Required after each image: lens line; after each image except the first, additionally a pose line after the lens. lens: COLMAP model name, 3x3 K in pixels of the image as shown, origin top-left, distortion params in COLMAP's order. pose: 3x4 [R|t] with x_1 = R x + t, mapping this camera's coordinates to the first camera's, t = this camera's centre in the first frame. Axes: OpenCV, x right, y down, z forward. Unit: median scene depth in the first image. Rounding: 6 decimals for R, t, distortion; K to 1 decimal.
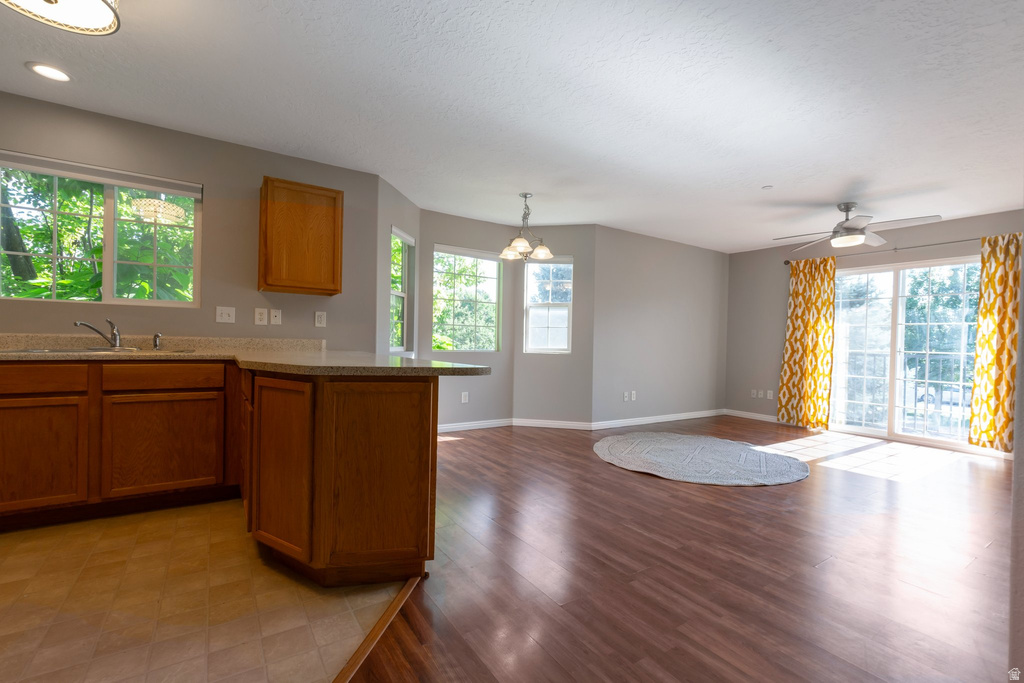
lens RADIAL K [[449.0, 0, 507.0], [0, 449.0, 344.1], [0, 0, 1]] dist [-0.002995, -0.000313]
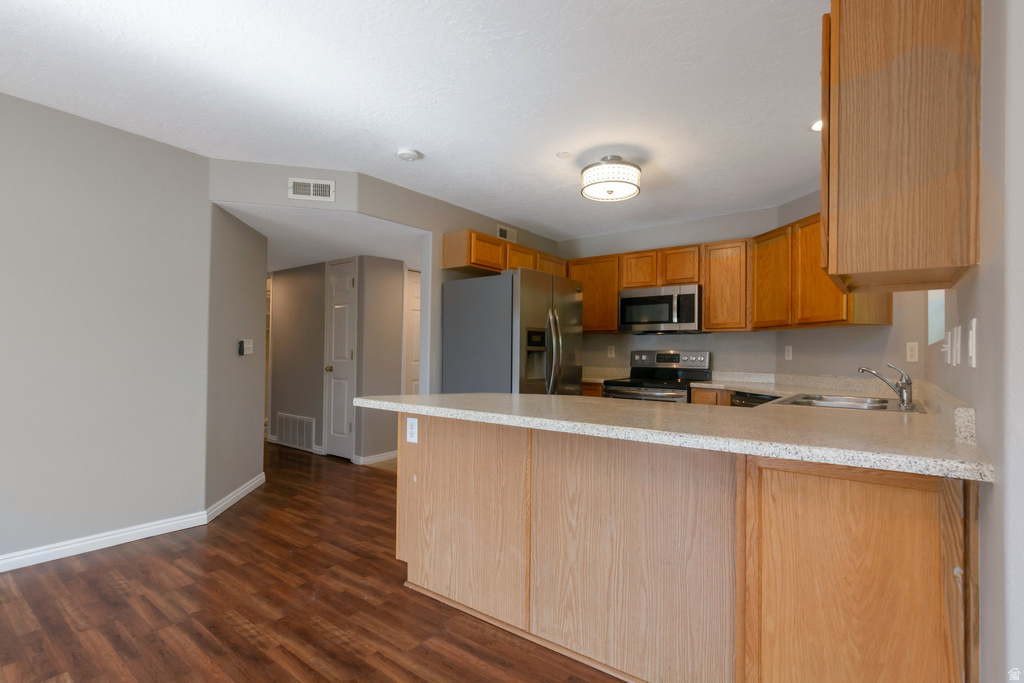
lens RADIAL K [[491.0, 0, 509.4], [0, 491.0, 346.9], [0, 0, 1]] dist [-0.000705, -0.001213]
pose [[-0.942231, -0.042204, -0.332296, 0.006229], [-0.038203, 0.999097, -0.018569, -0.037607], [0.332779, -0.004802, -0.942992, 1.372824]]
